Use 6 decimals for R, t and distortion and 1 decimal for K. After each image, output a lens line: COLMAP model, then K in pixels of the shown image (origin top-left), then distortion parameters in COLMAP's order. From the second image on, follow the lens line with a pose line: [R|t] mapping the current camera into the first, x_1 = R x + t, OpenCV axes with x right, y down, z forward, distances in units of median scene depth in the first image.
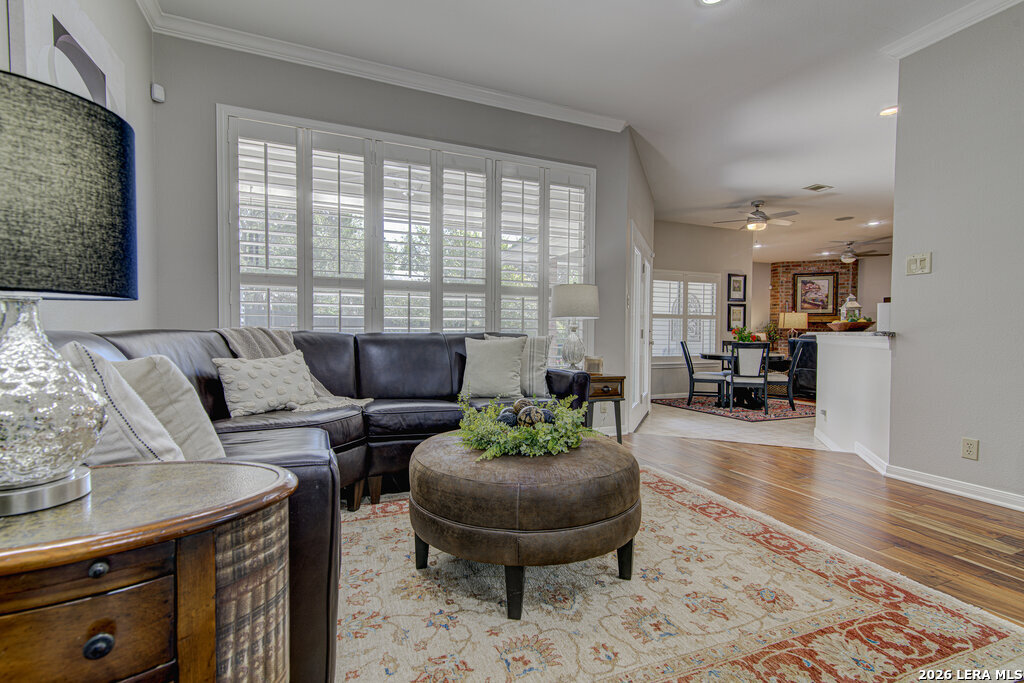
lens RADIAL K [[471.4, 0, 512.8], [0, 471.4, 342.0], [0, 0, 1]] dist [0.020295, -0.002298]
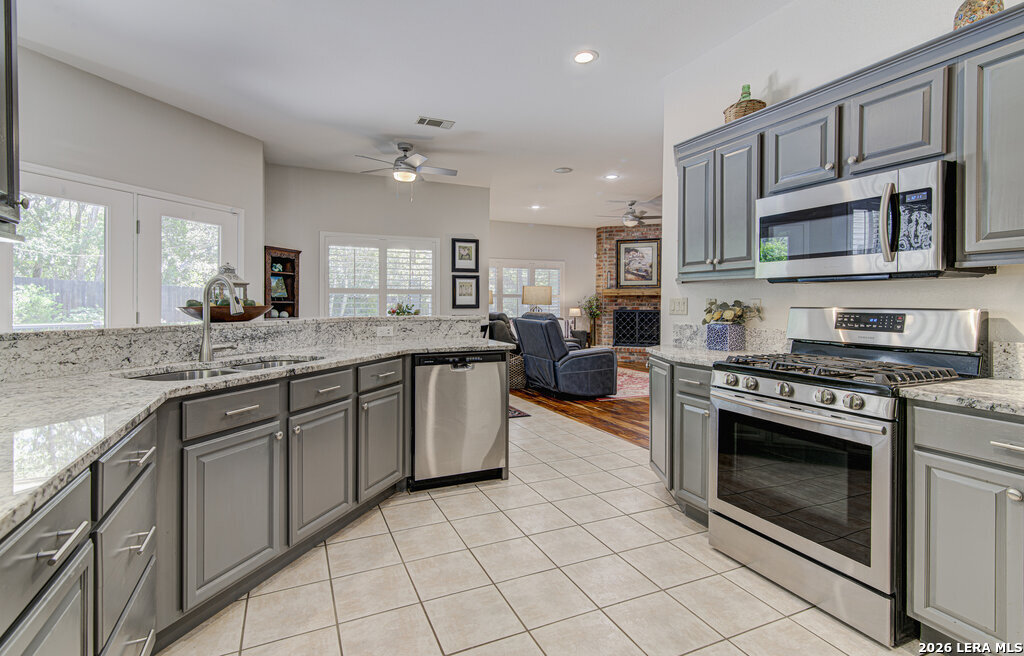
lens RADIAL K [[478.0, 0, 503.4], [0, 478.0, 302.4], [0, 0, 1]] dist [0.020730, 0.000236]
pose [[0.999950, -0.004371, 0.008995, 0.384509], [0.004566, 0.999752, -0.021817, -0.011266], [-0.008897, 0.021857, 0.999722, 0.127220]]
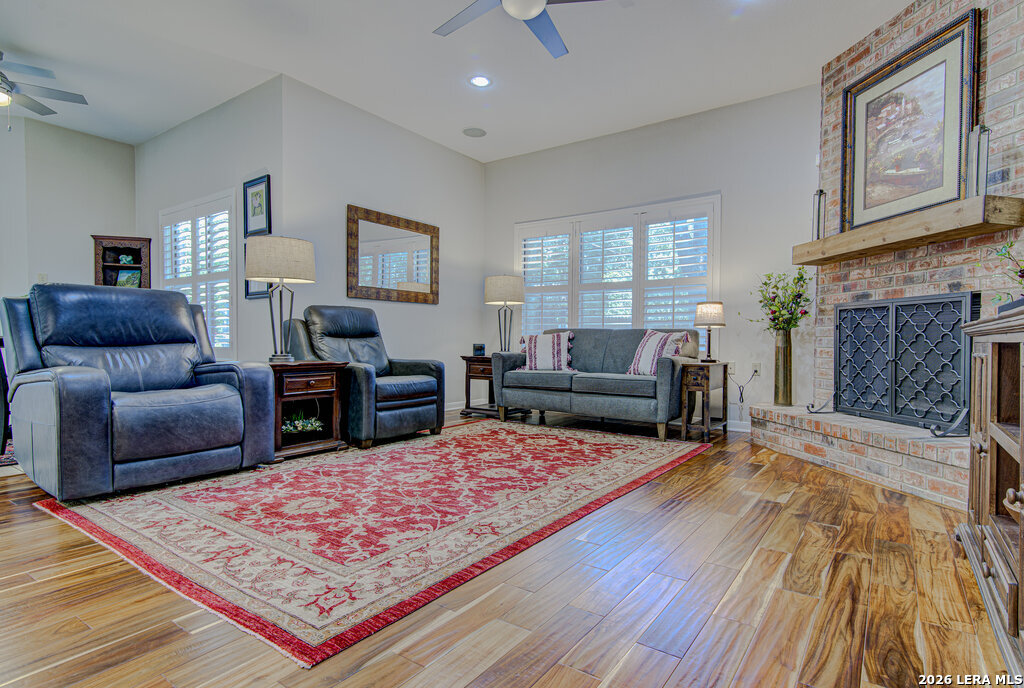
lens RADIAL K [[526.9, 0, 546.0], [0, 526.9, 349.8], [0, 0, 1]] dist [0.018055, -0.000720]
pose [[0.539256, 0.008823, -0.842096, 0.785399], [-0.021077, 0.999773, -0.003022, 0.017665], [0.841878, 0.019379, 0.539320, 0.696056]]
